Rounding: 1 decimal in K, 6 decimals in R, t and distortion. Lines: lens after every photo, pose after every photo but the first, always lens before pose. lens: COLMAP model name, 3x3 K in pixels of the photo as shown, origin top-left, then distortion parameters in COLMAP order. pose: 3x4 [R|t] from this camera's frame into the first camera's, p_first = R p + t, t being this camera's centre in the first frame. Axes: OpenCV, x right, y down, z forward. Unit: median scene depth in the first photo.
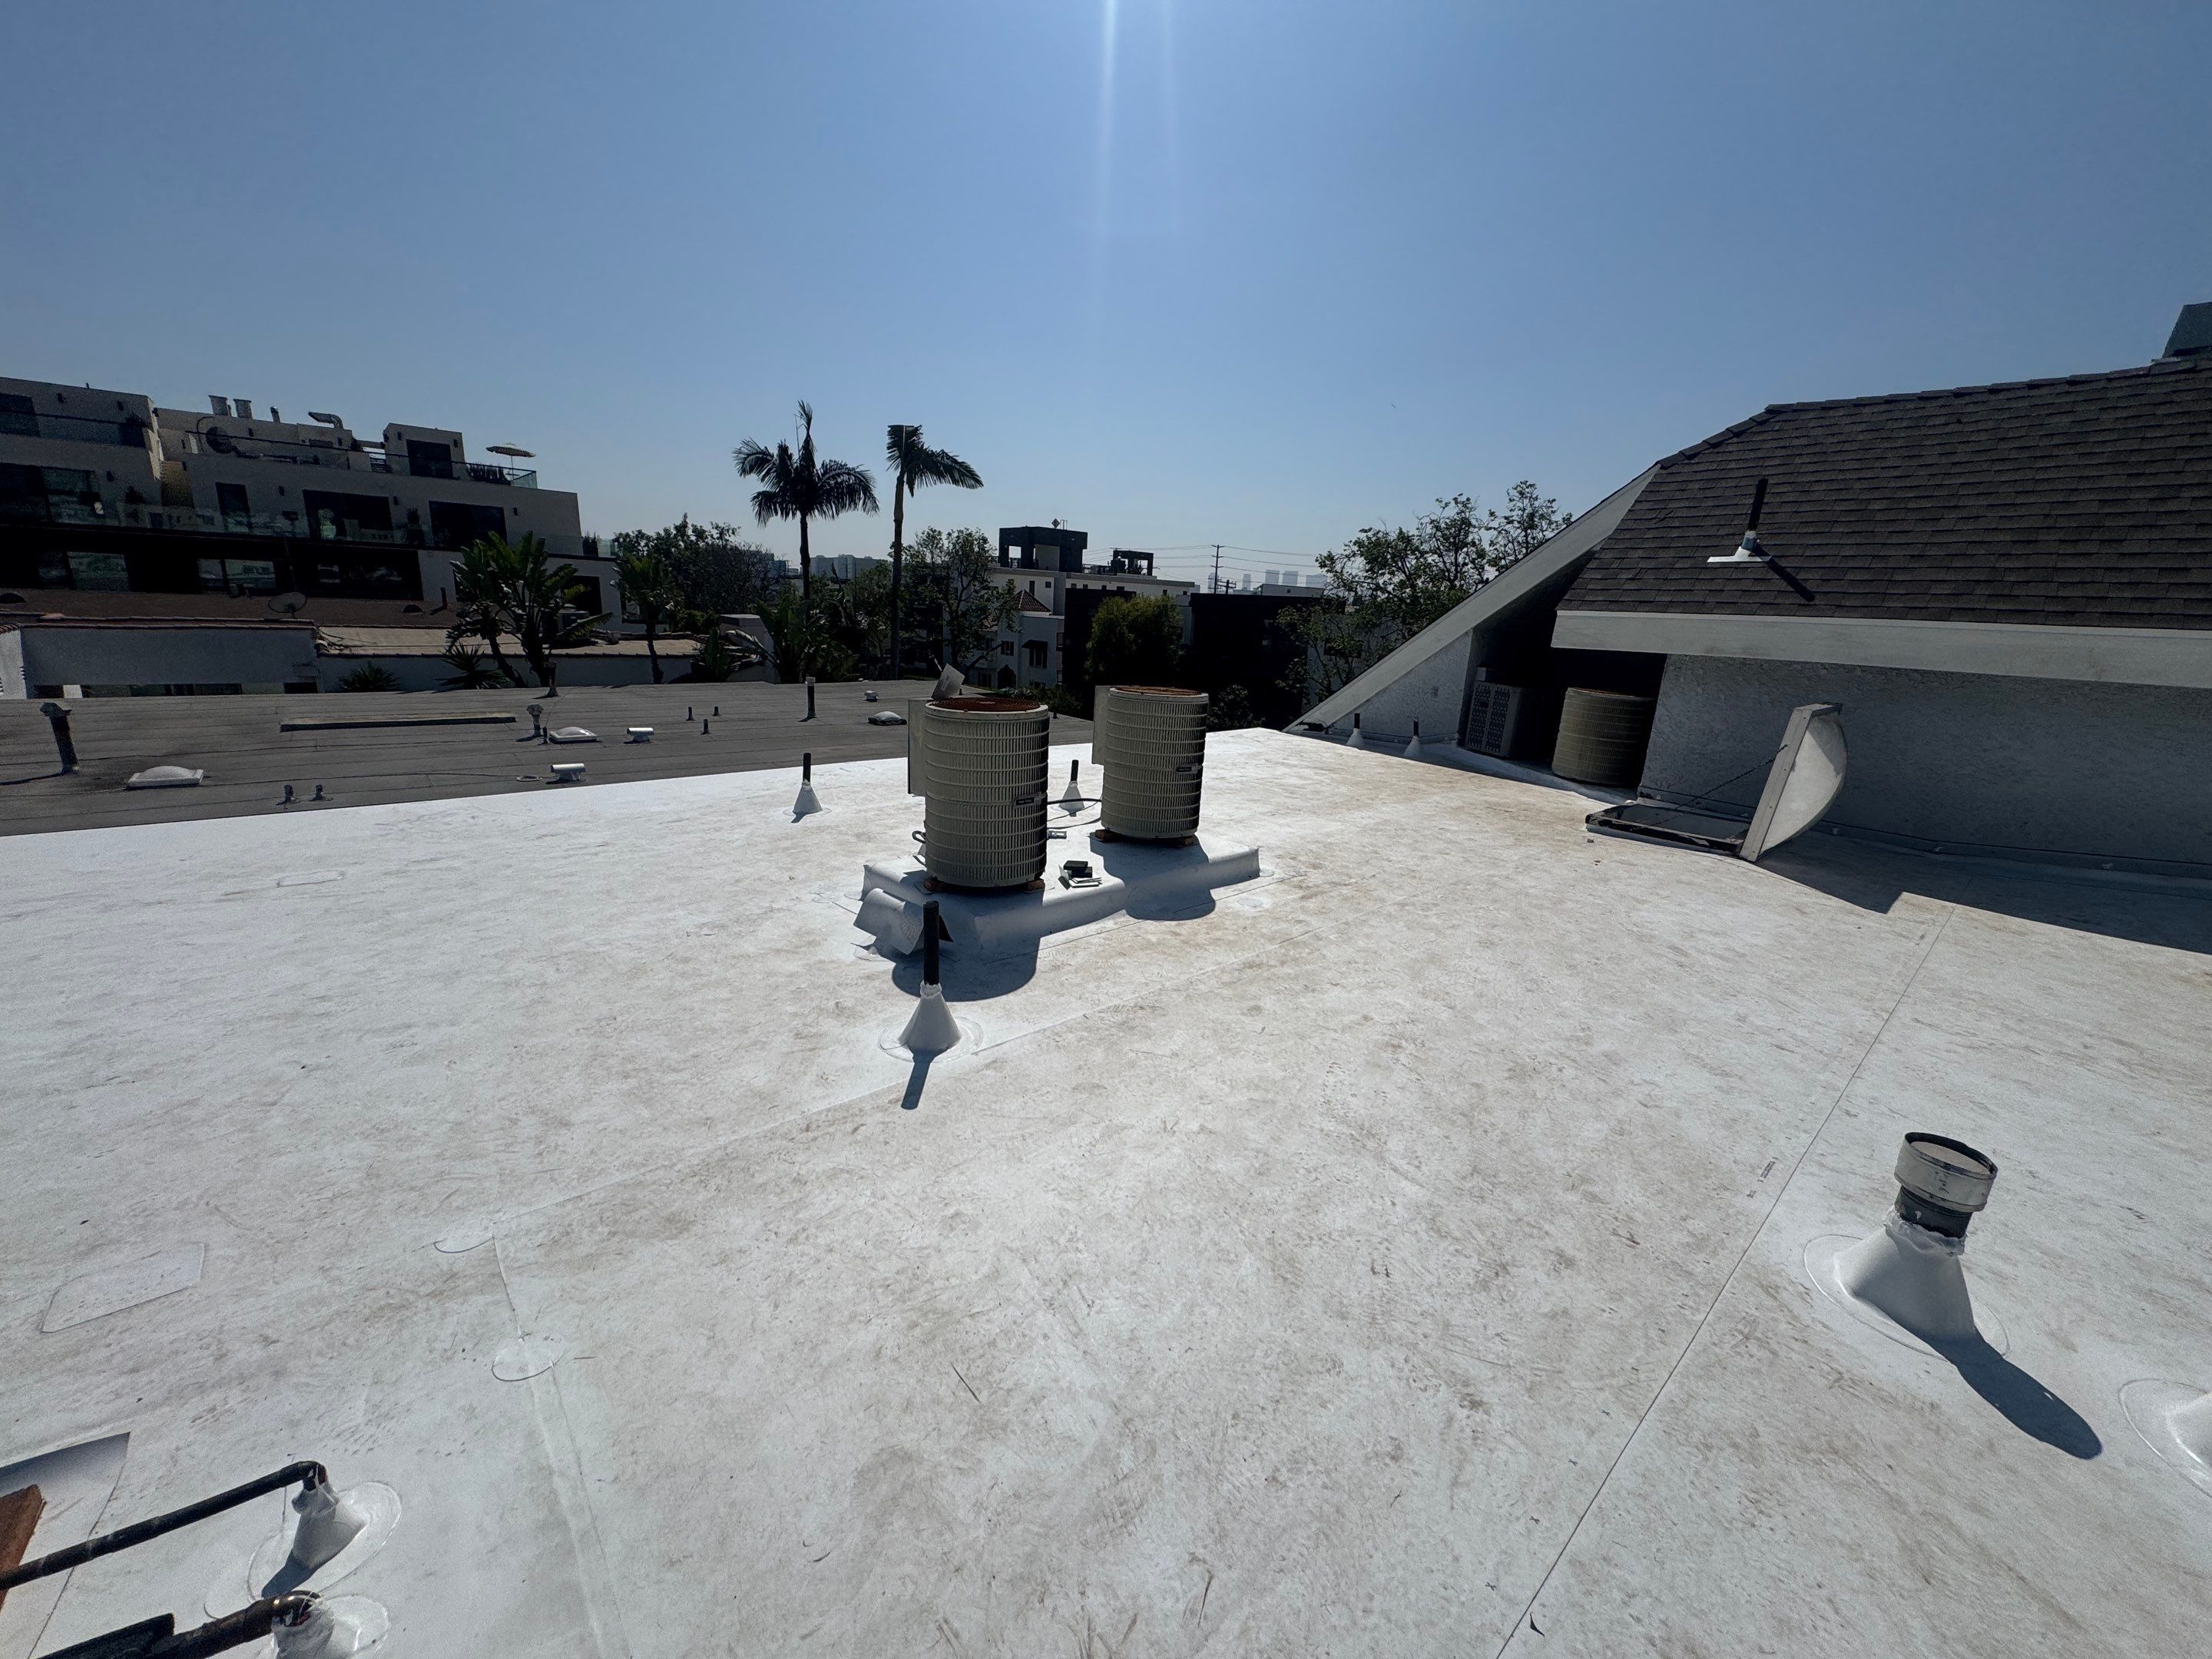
lens RADIAL K [[885.5, 0, 1106.0], [0, 885.5, 829.5], [0, 0, 1]] dist [0.000196, 0.000121]
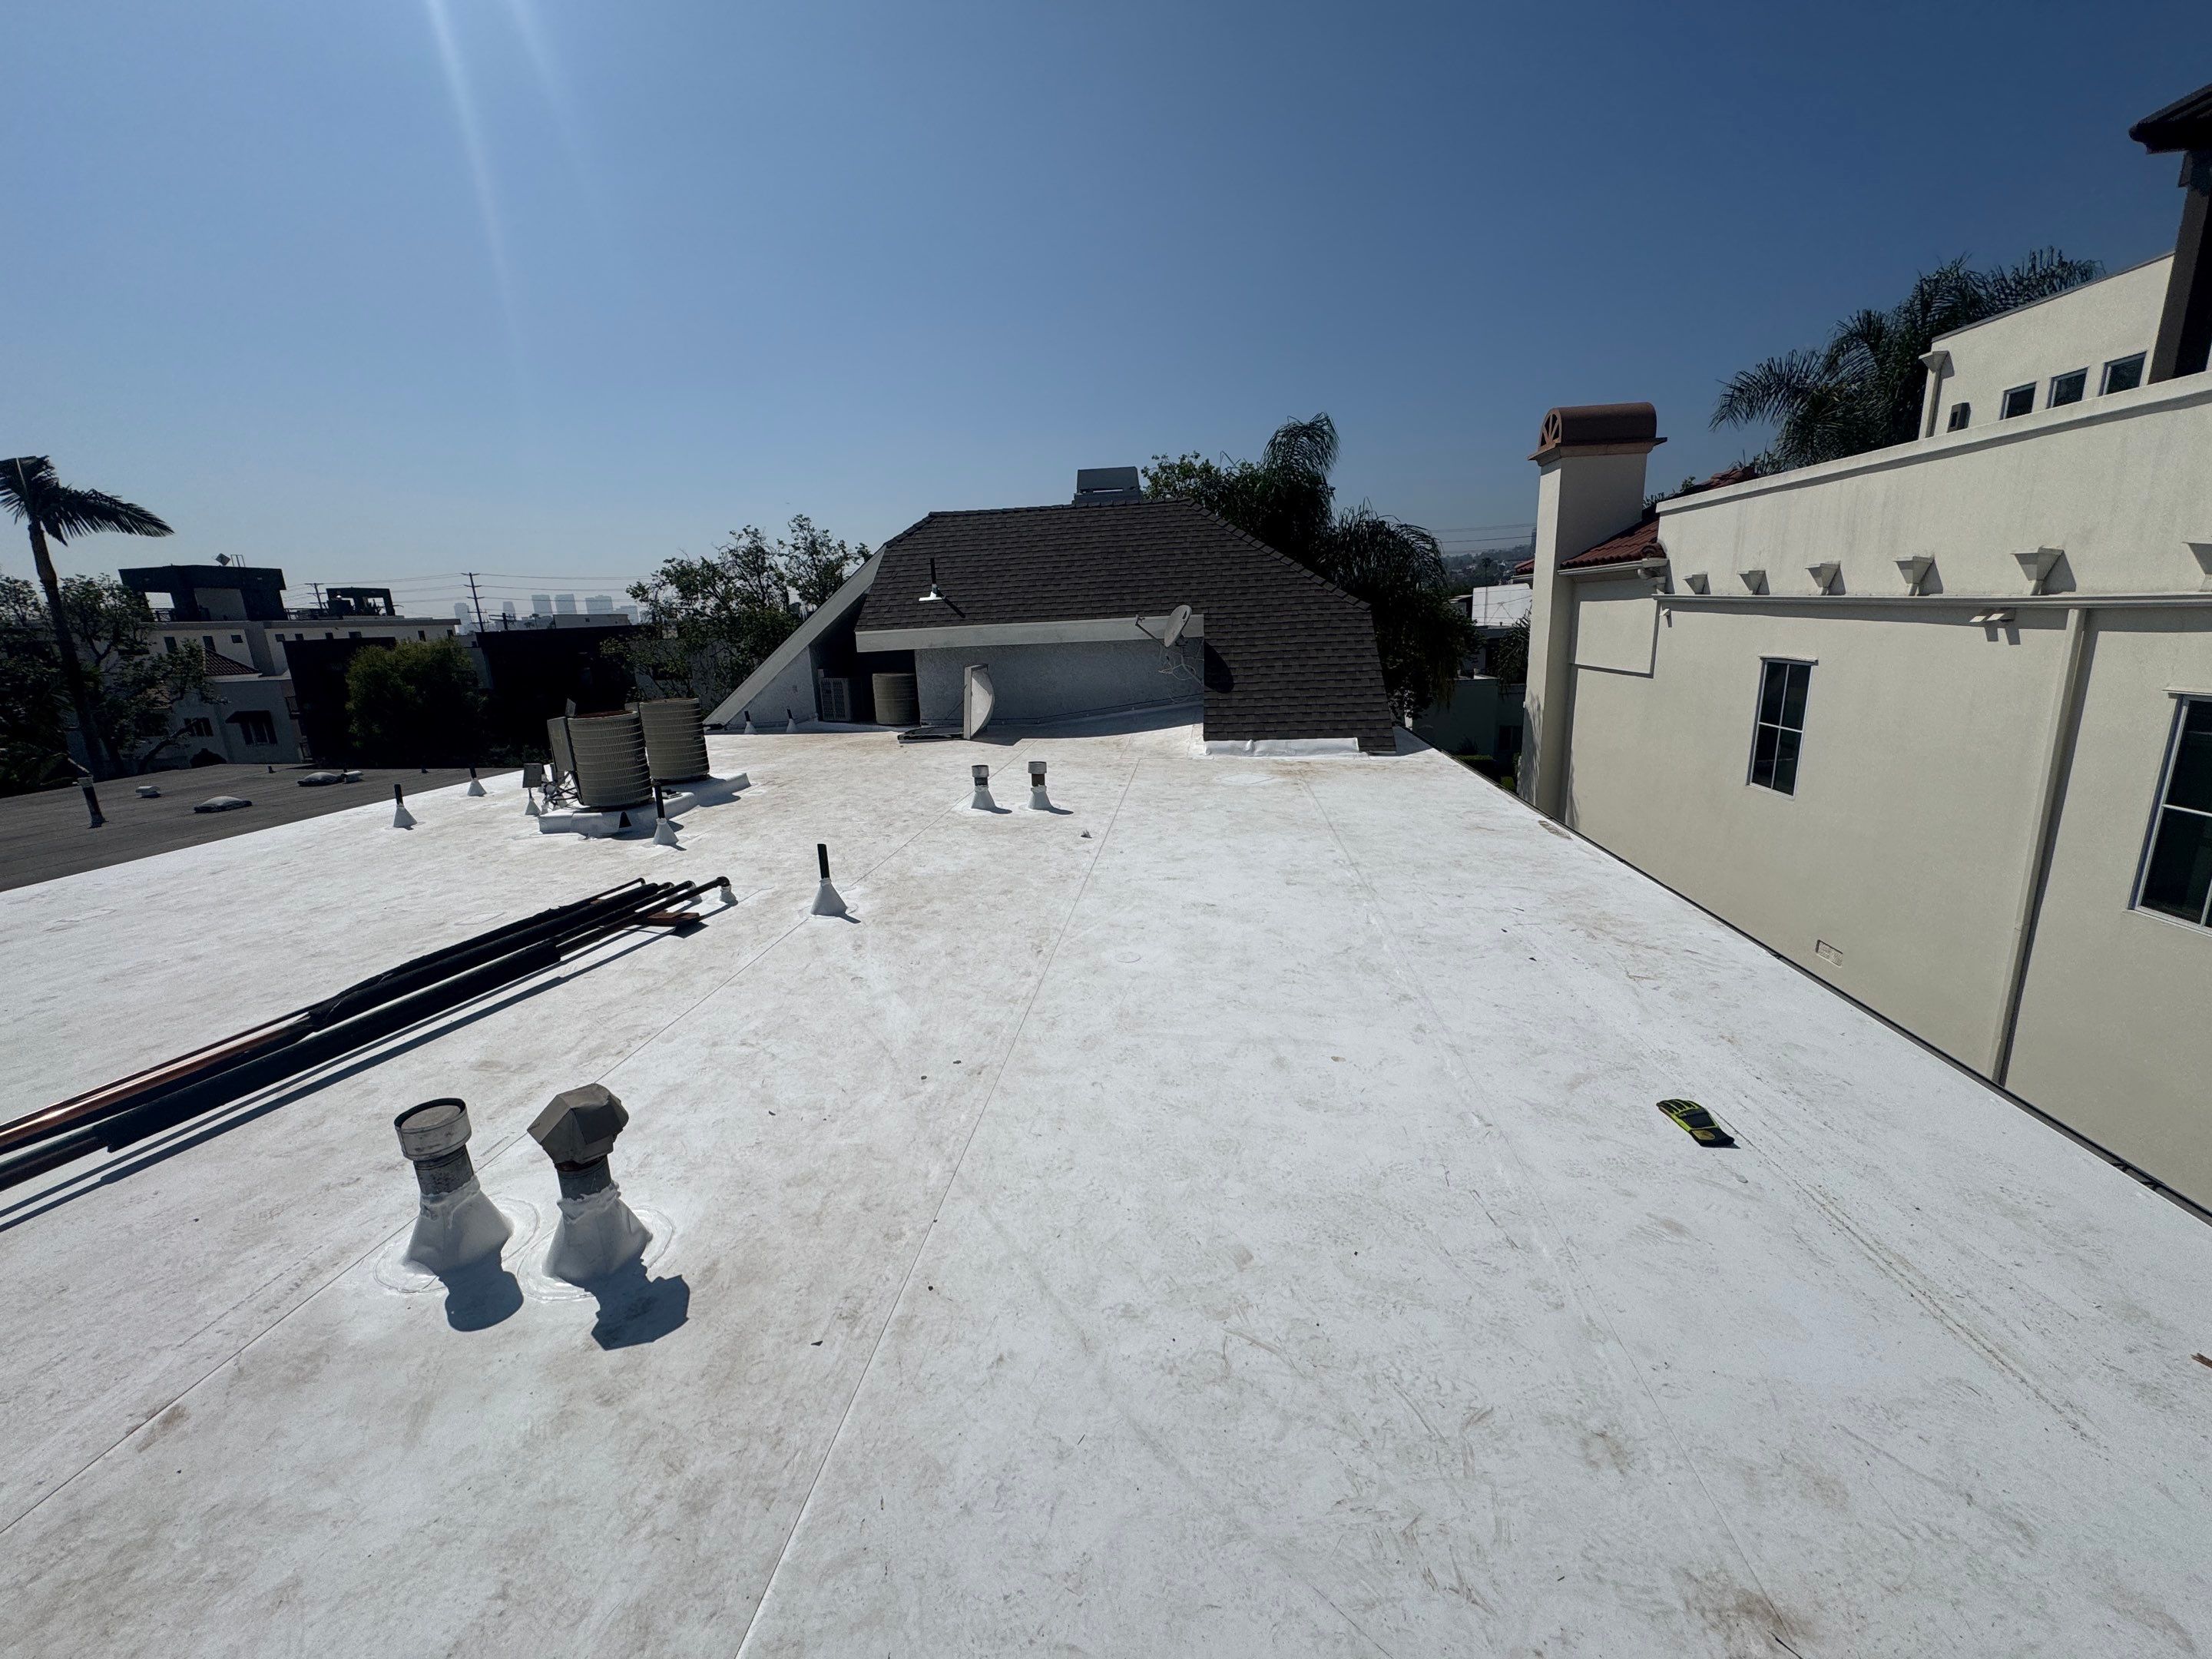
lens RADIAL K [[885.5, 0, 1106.0], [0, 885.5, 829.5], [0, 0, 1]] dist [0.000196, 0.000121]
pose [[0.741664, -0.237043, 0.627491, -0.066593], [0.244589, 0.966638, 0.076068, 0.025457], [-0.624588, 0.097061, 0.774899, -0.133506]]
